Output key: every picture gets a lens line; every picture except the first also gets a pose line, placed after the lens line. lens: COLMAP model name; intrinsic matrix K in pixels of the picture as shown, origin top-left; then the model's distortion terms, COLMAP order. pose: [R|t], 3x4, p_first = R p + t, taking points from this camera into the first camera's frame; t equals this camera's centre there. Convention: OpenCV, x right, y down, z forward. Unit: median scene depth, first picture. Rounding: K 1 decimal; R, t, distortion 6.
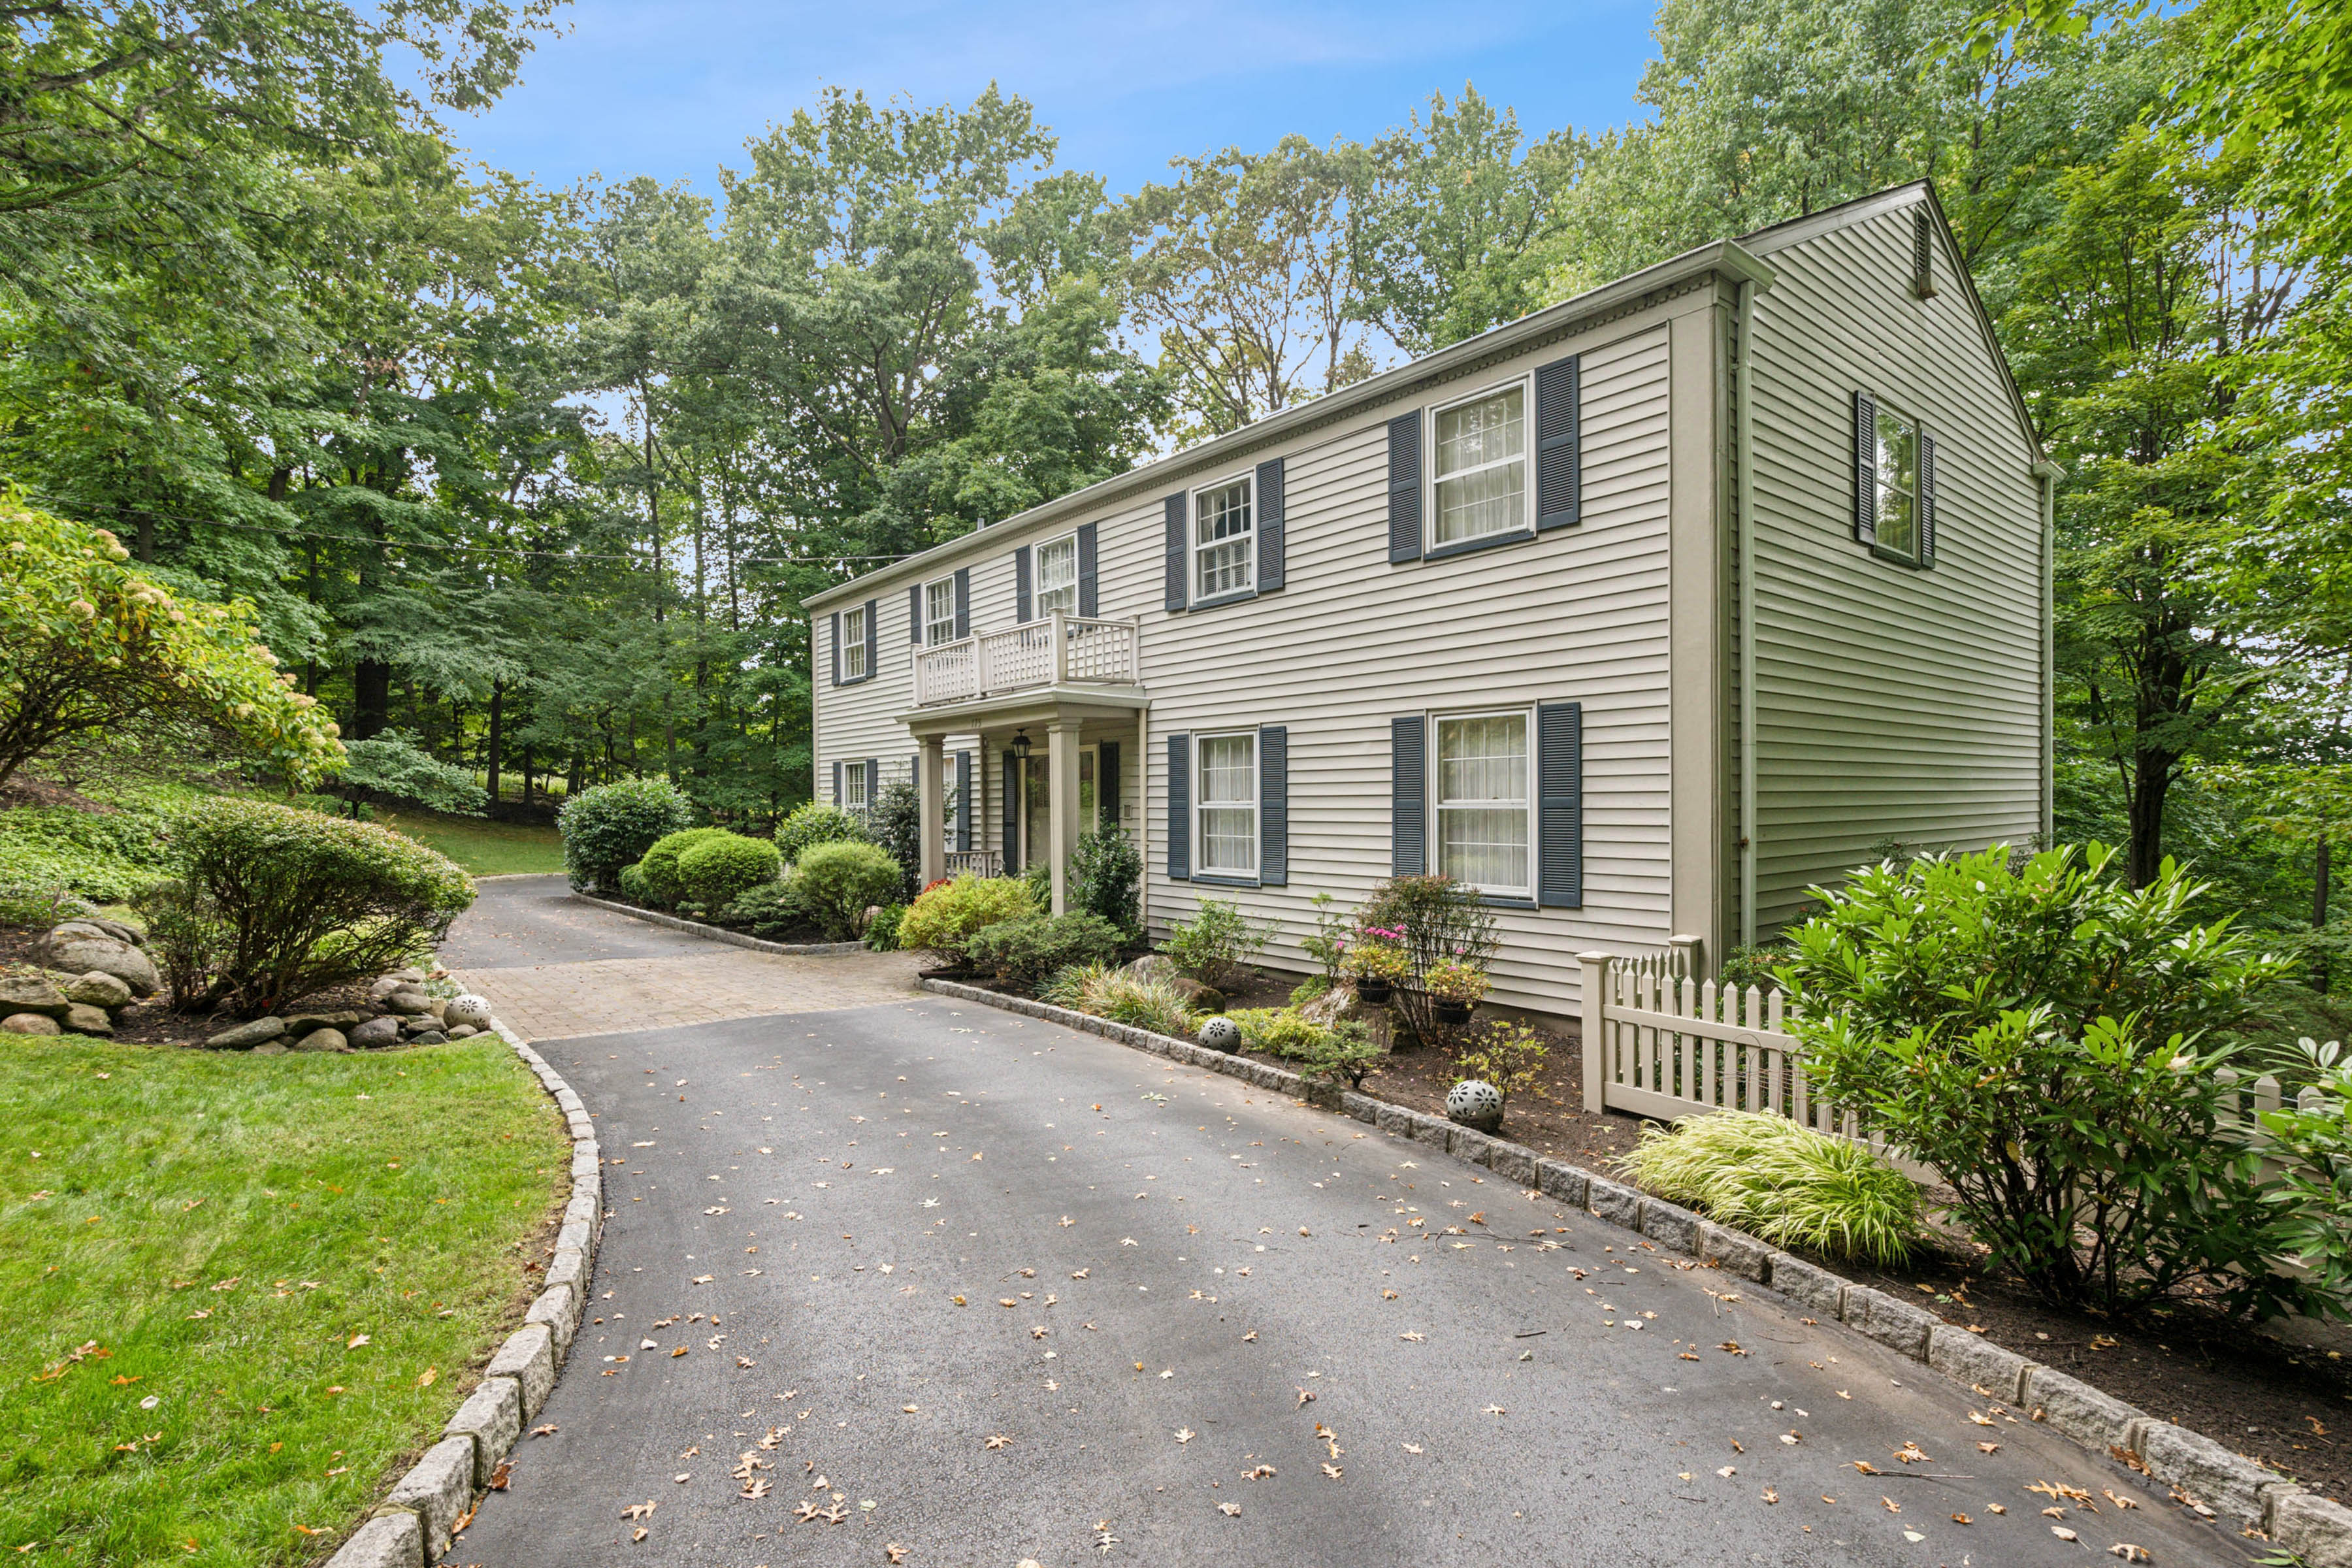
lens RADIAL K [[1141.0, 0, 1201.0], [0, 1141.0, 802.2], [0, 0, 1]] dist [0.006482, -0.000580]
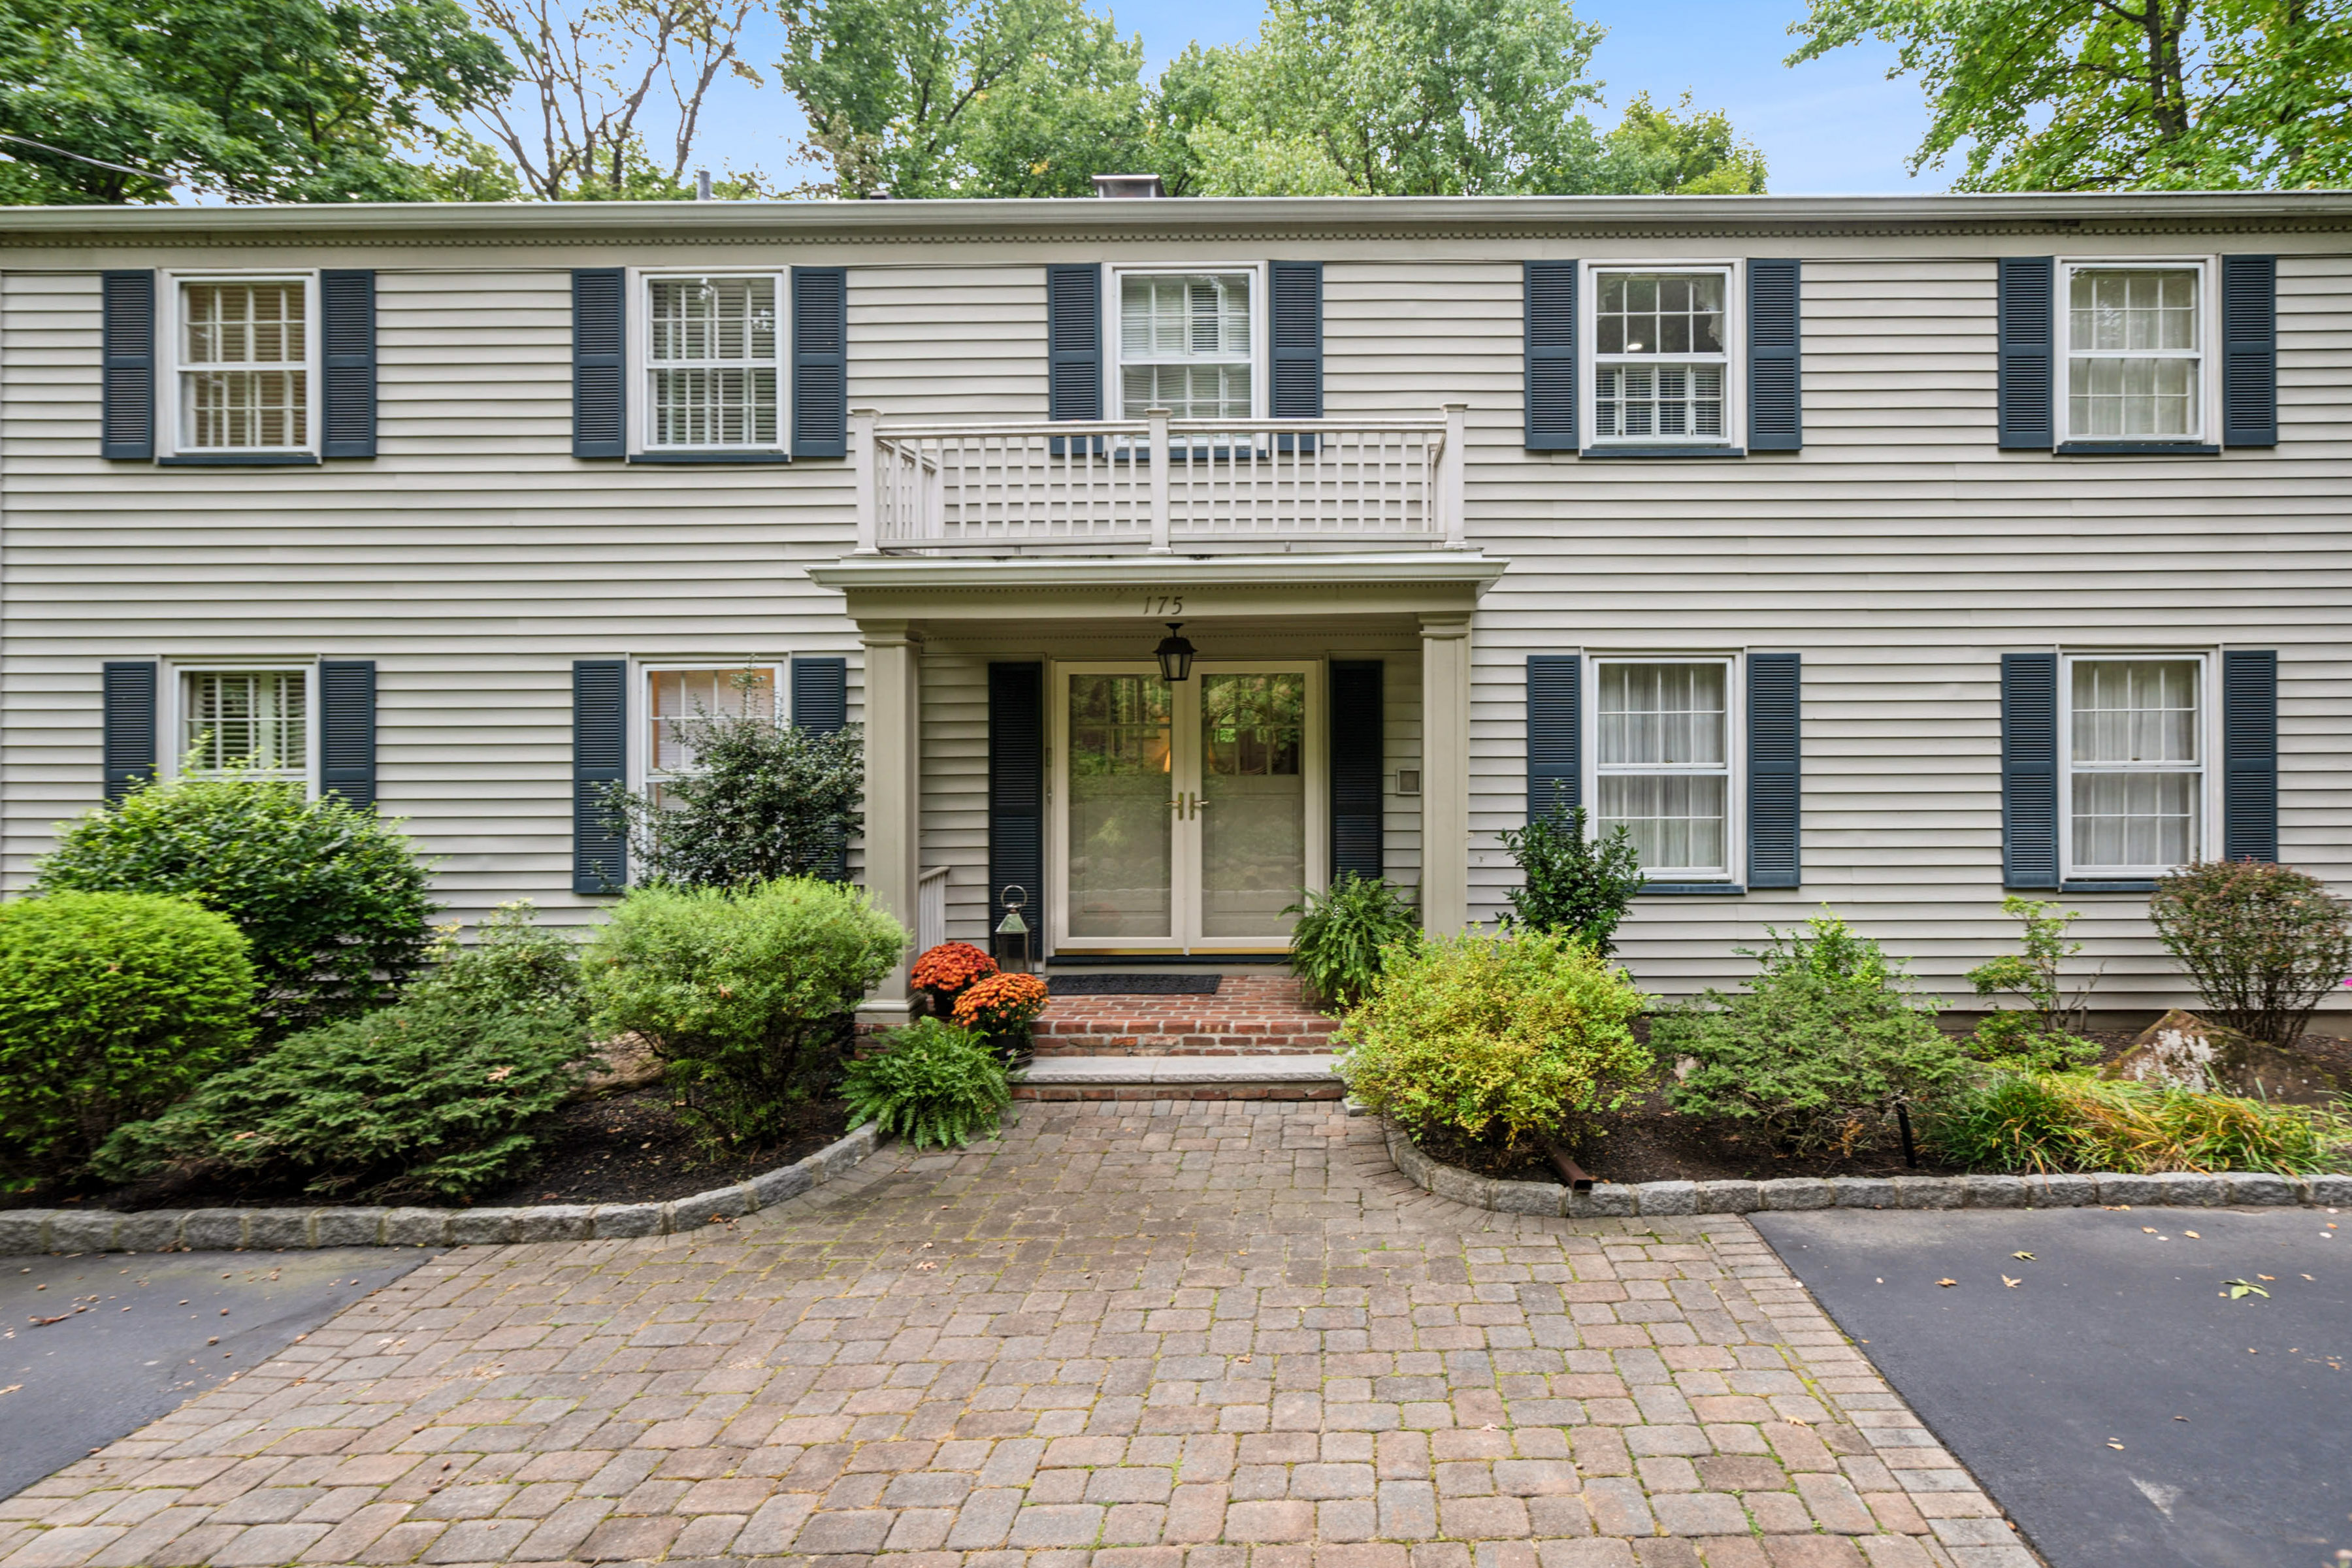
lens RADIAL K [[1141.0, 0, 1175.6], [0, 1141.0, 762.8], [0, 0, 1]] dist [0.006482, -0.000580]
pose [[0.631724, 0.004803, 0.775179, -0.589486], [0.002131, 0.999966, -0.007932, 0.002619], [-0.775191, 0.006663, 0.631692, 0.730714]]
